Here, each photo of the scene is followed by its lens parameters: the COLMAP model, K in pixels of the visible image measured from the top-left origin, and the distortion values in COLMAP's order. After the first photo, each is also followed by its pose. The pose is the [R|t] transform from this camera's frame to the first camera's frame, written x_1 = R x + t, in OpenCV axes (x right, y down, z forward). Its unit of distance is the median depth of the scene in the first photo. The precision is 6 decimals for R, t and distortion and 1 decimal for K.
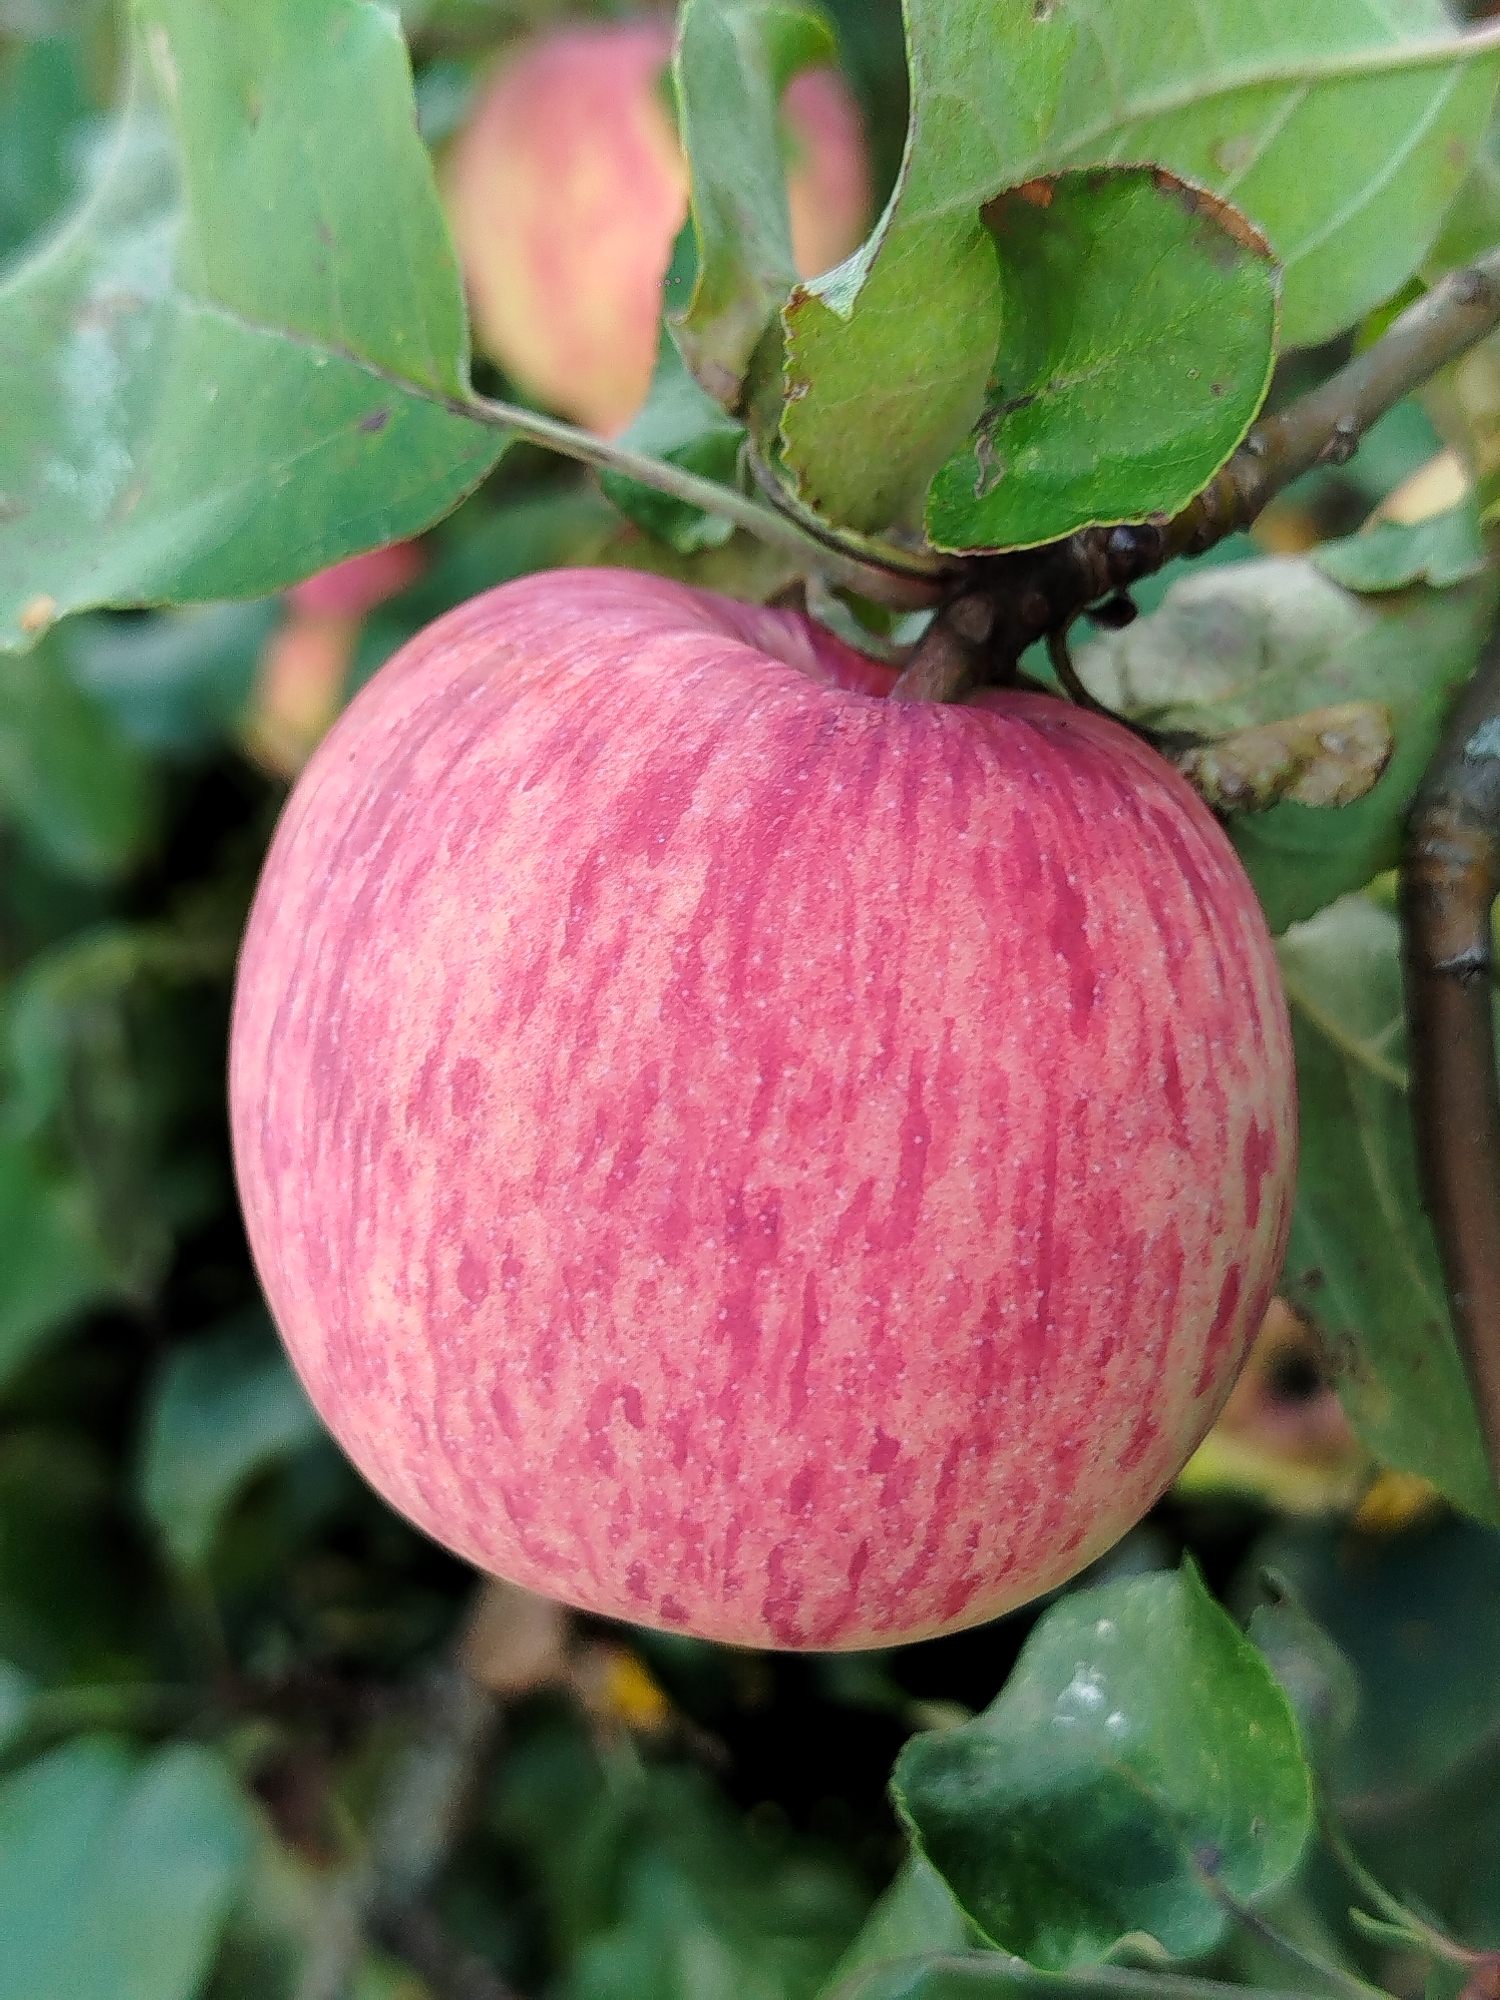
lens RADIAL K [[2966.8, 0, 750.0], [0, 2966.8, 1000.0], [0, 0, 1]] dist [0.261351, -1.824433]
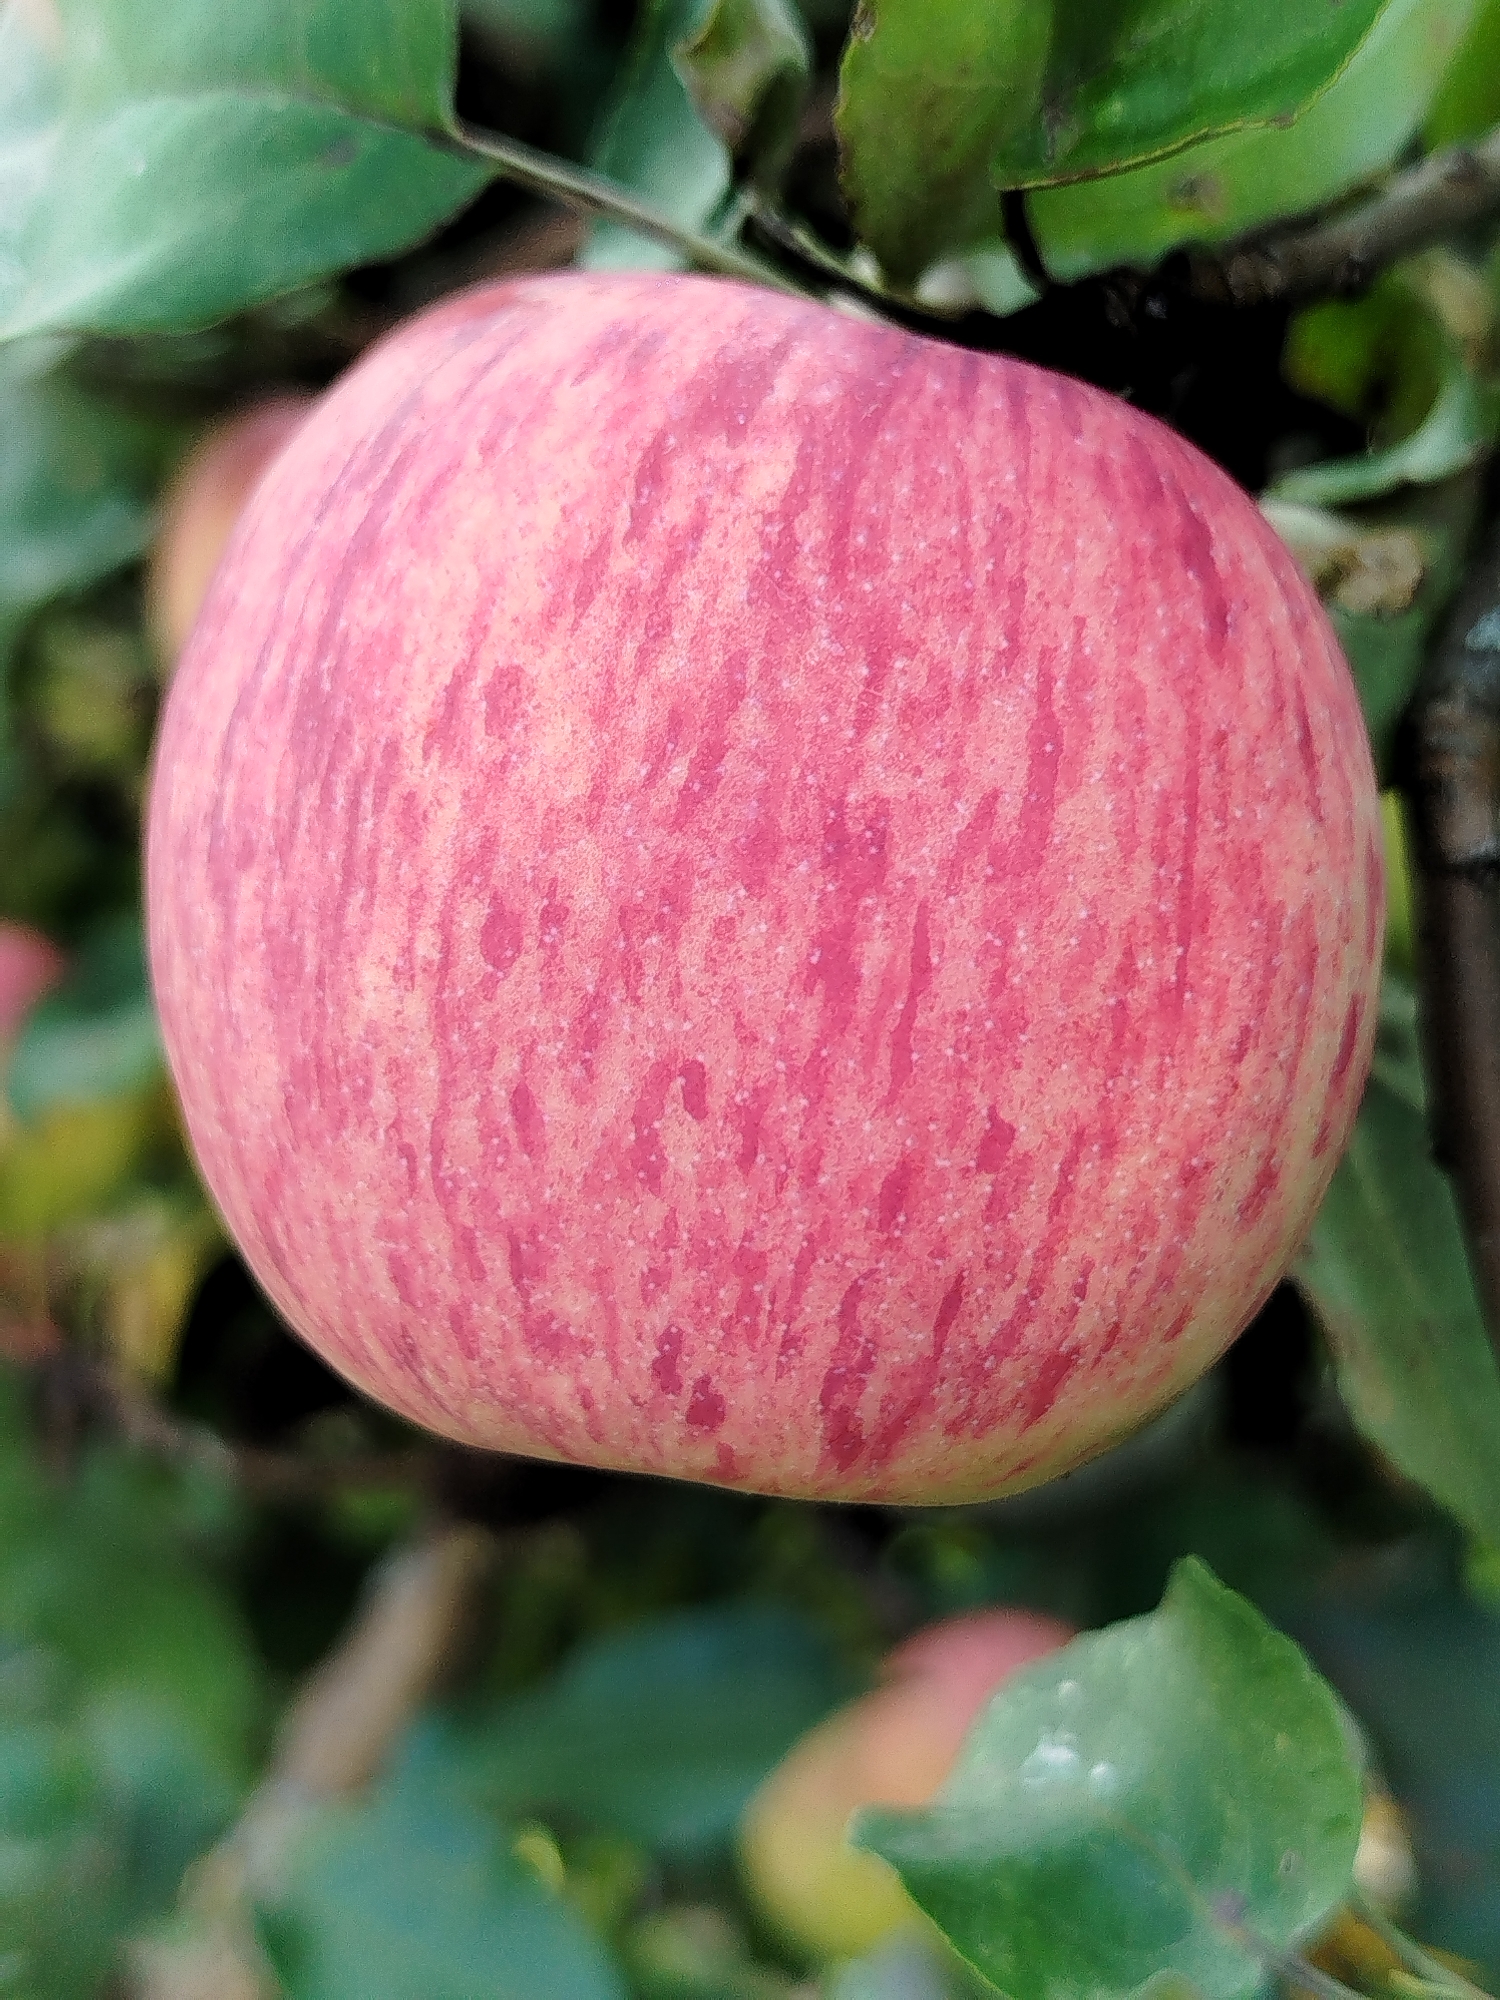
lens RADIAL K [[2966.8, 0, 750.0], [0, 2966.8, 1000.0], [0, 0, 1]] dist [0.261351, -1.824433]
pose [[0.989139, 0.031122, 0.143650, -0.145400], [0.002843, 0.973092, -0.230400, 0.306773], [-0.146956, 0.228306, 0.962435, 0.199346]]
